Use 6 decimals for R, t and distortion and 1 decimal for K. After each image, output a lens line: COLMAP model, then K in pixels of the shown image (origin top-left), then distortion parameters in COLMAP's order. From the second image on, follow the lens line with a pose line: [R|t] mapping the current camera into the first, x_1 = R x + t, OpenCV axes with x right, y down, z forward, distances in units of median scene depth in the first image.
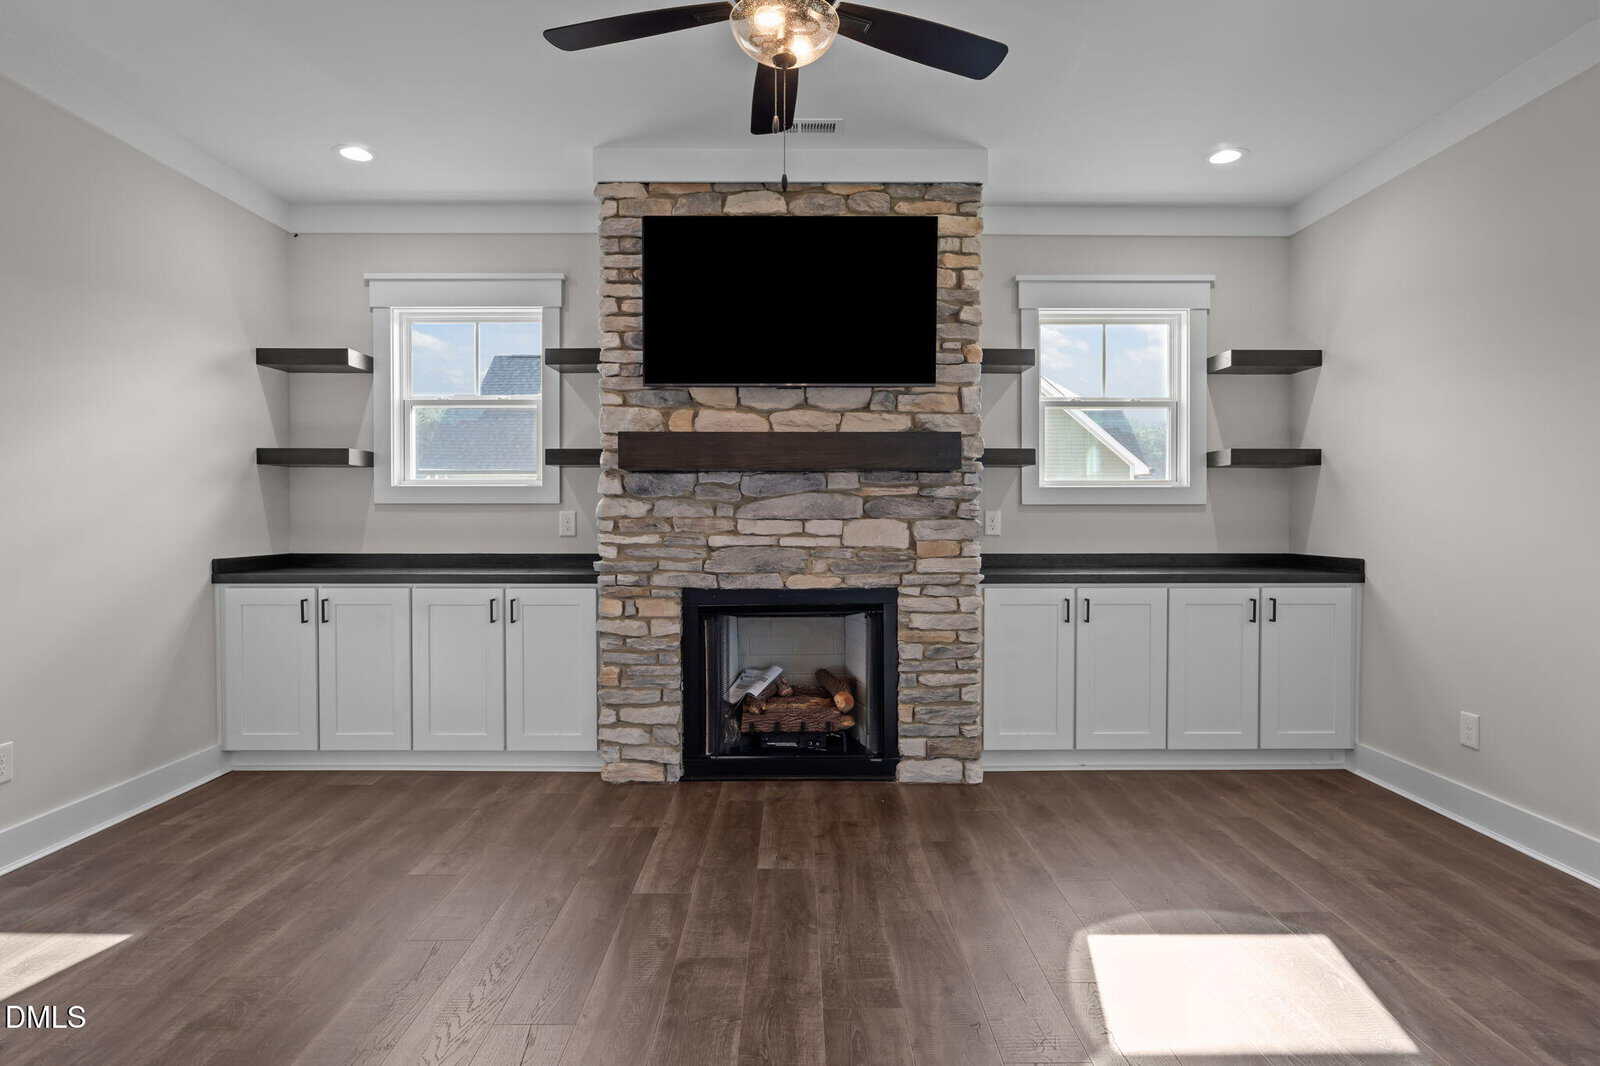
lens RADIAL K [[833.5, 0, 805.6], [0, 833.5, 522.3], [0, 0, 1]] dist [-0.011311, 0.000382]
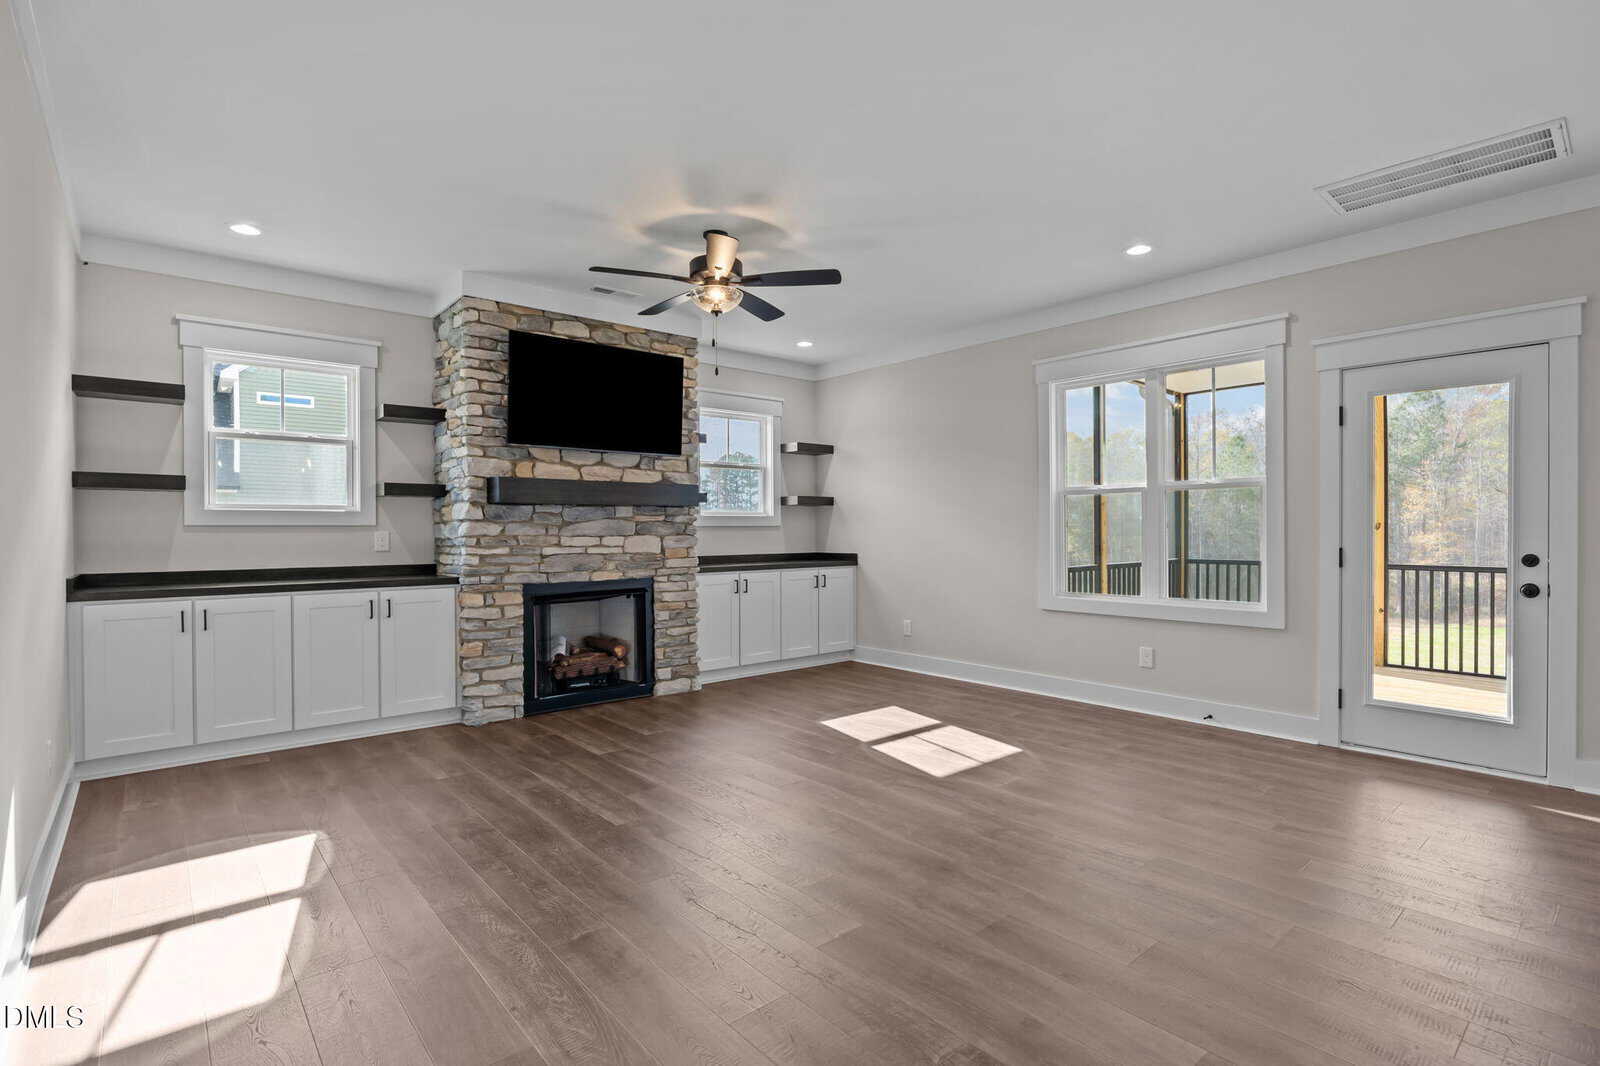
lens RADIAL K [[783.3, 0, 800.0], [0, 783.3, 533.0], [0, 0, 1]] dist [-0.002728, -0.000173]
pose [[0.761938, -0.005661, 0.647625, -0.669087], [0.009851, 0.999947, -0.002848, -0.001387], [-0.647575, 0.008550, 0.761954, -0.358708]]
